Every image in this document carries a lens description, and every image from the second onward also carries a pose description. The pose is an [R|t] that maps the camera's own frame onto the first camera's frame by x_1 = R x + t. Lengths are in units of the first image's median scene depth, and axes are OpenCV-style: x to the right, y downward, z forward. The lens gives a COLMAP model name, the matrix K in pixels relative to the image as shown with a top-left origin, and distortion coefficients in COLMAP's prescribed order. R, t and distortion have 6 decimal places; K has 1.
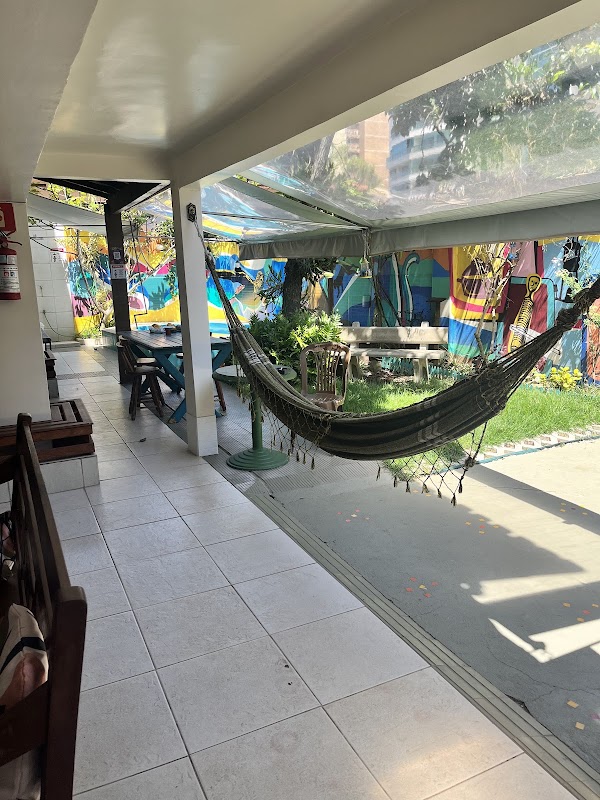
lens RADIAL K [[609.8, 0, 300.0], [0, 609.8, 400.0], [0, 0, 1]] dist [0.033629, -0.000620]
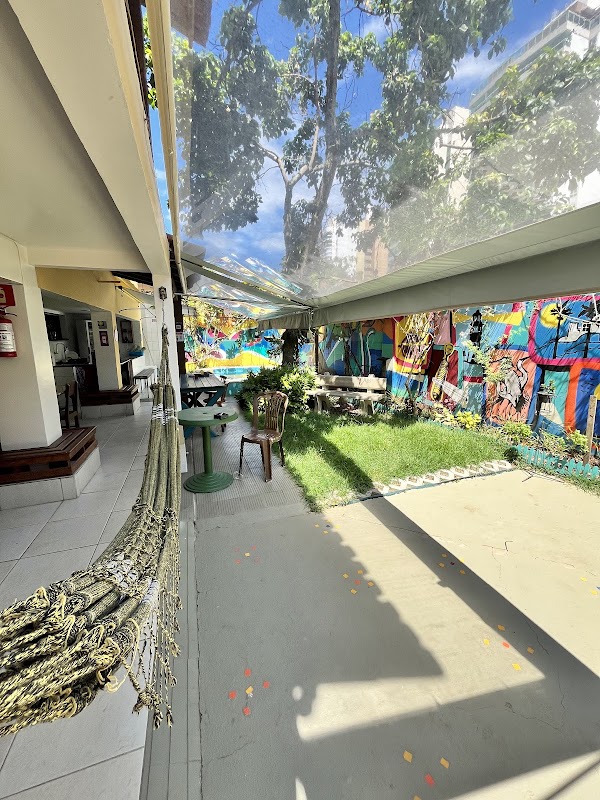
lens RADIAL K [[322.2, 0, 299.3], [0, 322.2, 388.3], [0, 0, 1]] dist [-0.001530, -0.000148]
pose [[0.991262, 0.036259, -0.126827, 0.133455], [-0.042745, 0.997894, -0.048796, -0.048832], [0.124790, 0.053791, 0.990724, 0.218257]]
